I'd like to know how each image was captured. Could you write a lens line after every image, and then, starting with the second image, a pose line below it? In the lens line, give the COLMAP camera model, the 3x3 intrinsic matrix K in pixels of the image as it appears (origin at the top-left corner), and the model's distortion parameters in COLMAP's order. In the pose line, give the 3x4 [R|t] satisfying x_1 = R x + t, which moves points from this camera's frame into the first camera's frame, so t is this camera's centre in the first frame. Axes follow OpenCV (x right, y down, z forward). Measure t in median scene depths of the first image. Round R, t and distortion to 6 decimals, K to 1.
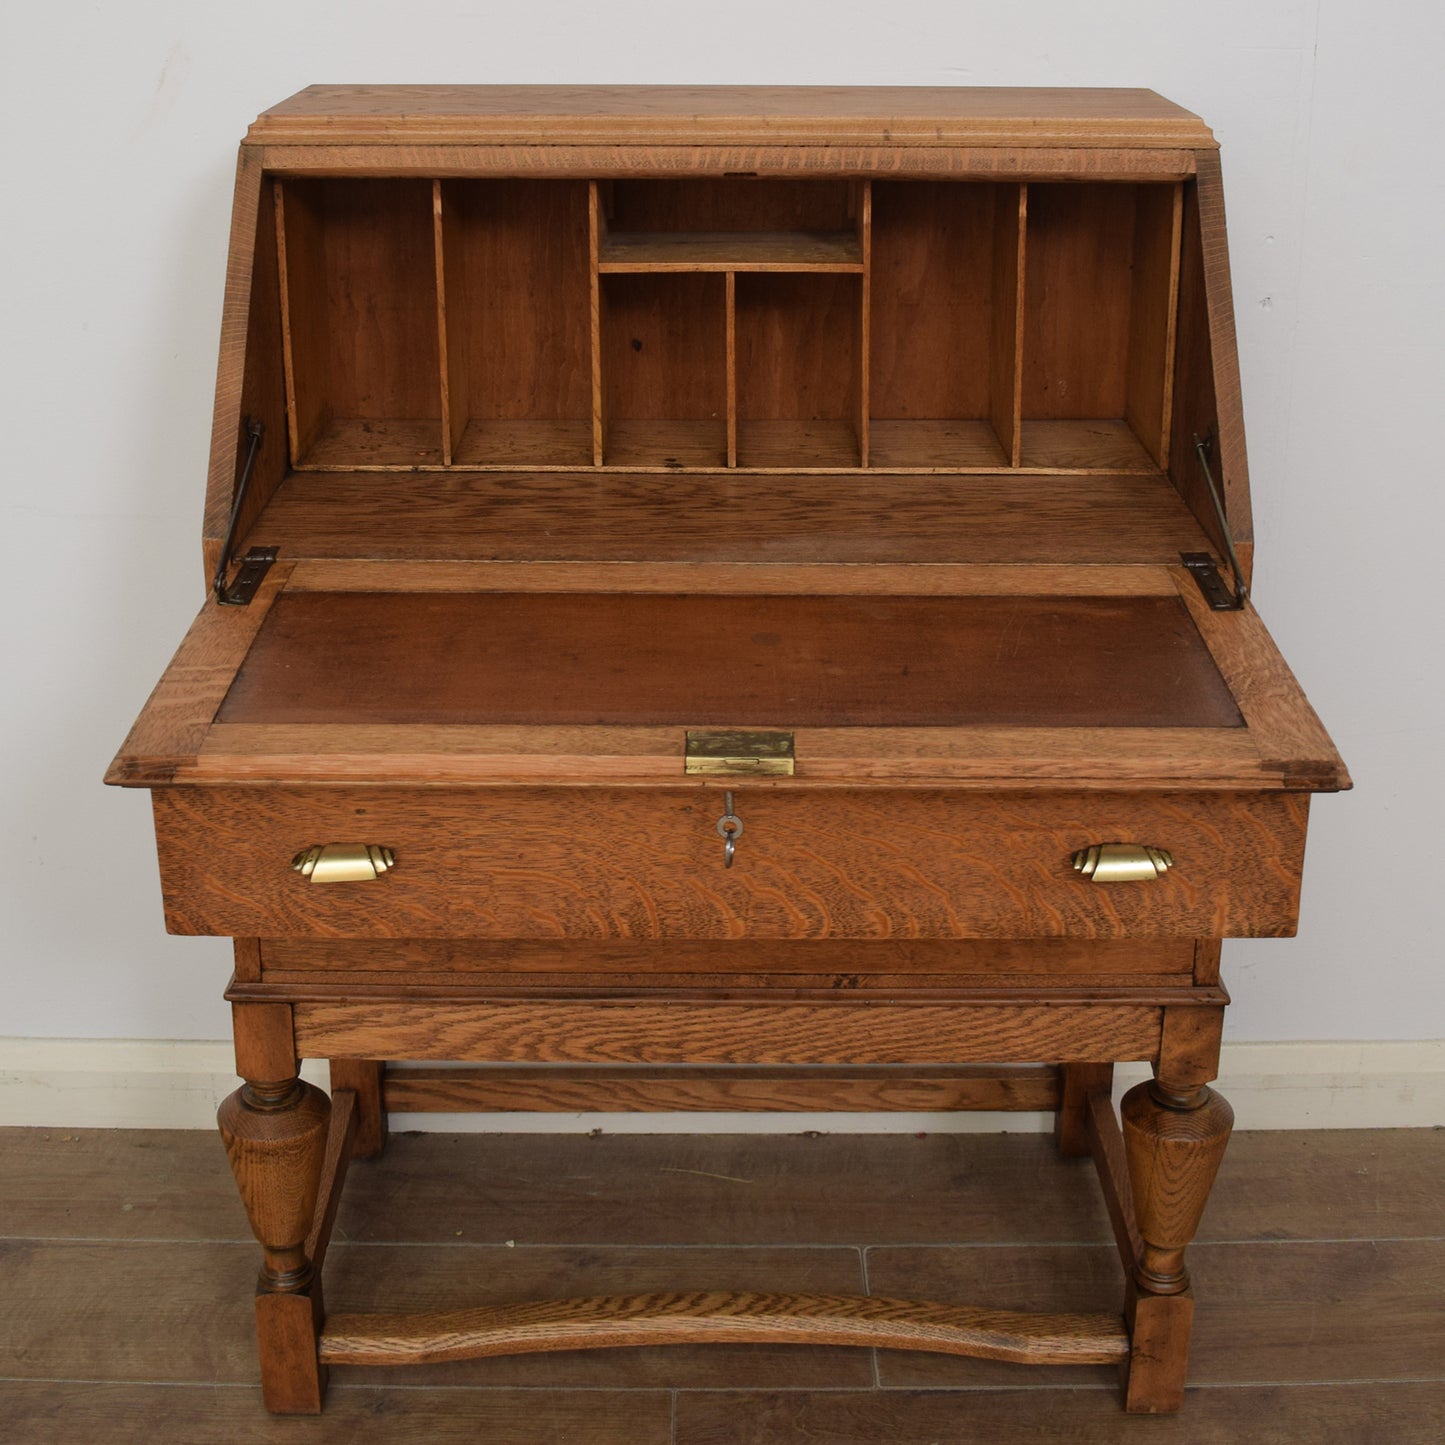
lens RADIAL K [[2183.5, 0, 708.6], [0, 2183.5, 503.0], [0, 0, 1]] dist [-0.098902, 0.015419]
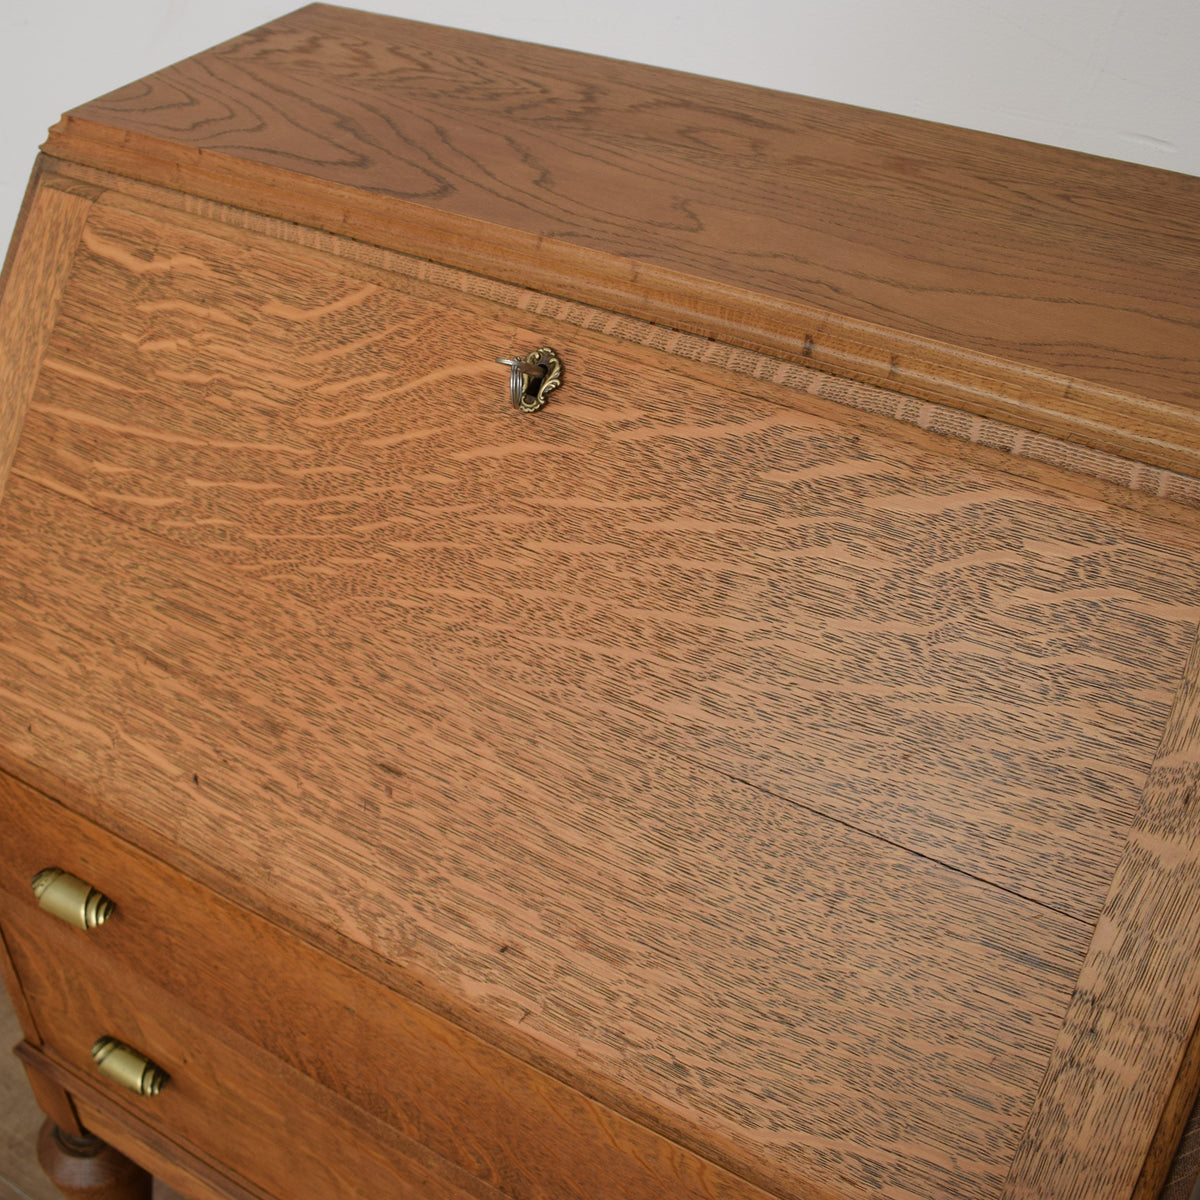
lens RADIAL K [[1647.2, 0, 561.2], [0, 1647.2, 489.5], [0, 0, 1]] dist [-0.102114, 0.004405]
pose [[0.835632, 0.283147, -0.470687, 0.240135], [-0.121245, 0.930847, 0.344709, -0.273682], [0.535741, -0.230982, 0.812176, 0.606427]]
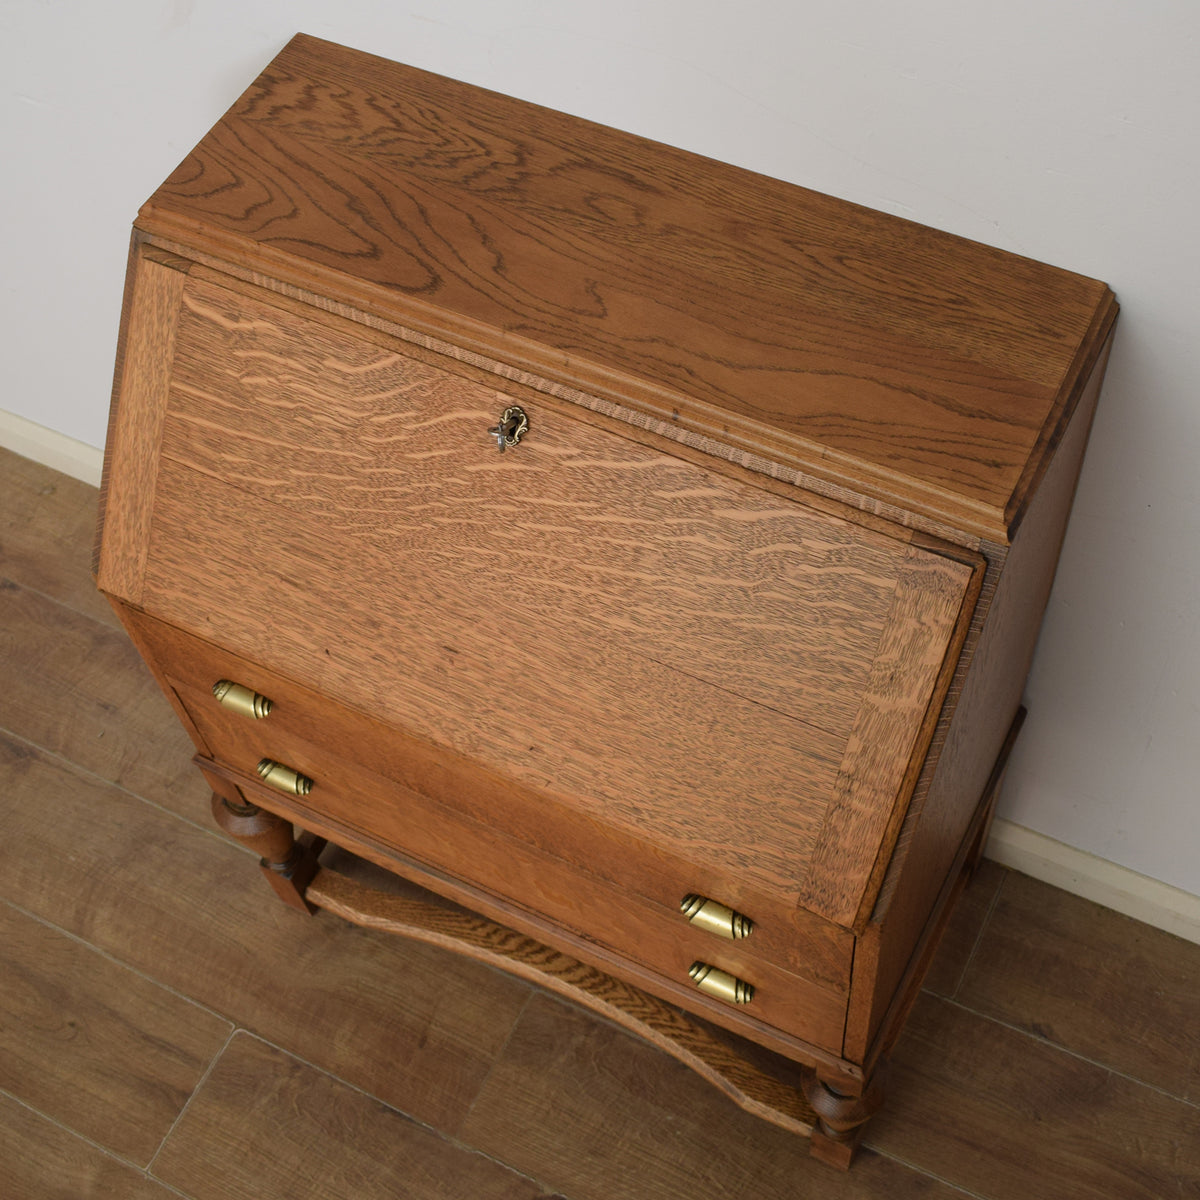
lens RADIAL K [[1750.6, 0, 622.6], [0, 1750.6, 507.1], [0, 0, 1]] dist [-0.094605, -0.000862]
pose [[0.889352, 0.335615, -0.310509, 0.310295], [-0.062045, 0.761423, 0.645279, -0.625910], [0.452994, -0.554615, 0.697996, 0.435557]]
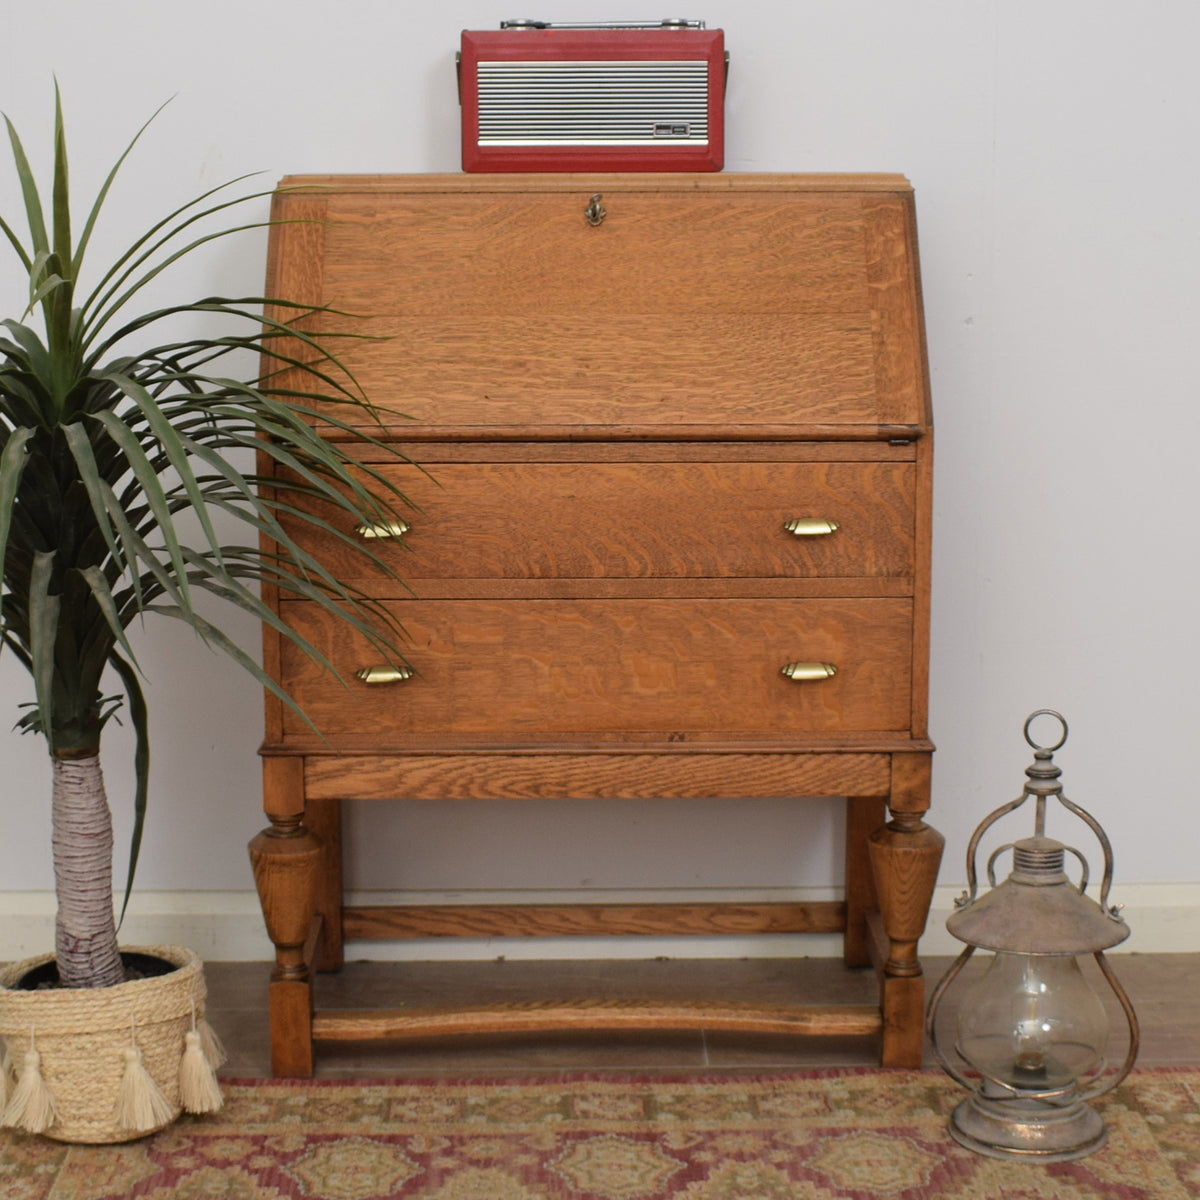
lens RADIAL K [[2413.4, 0, 601.1], [0, 2413.4, 605.5], [0, 0, 1]] dist [-0.081319, -0.103788]
pose [[0.999897, -0.007984, 0.011931, -0.007588], [0.009216, 0.994211, -0.107045, 0.305015], [-0.011008, 0.107144, 0.994183, -0.649159]]
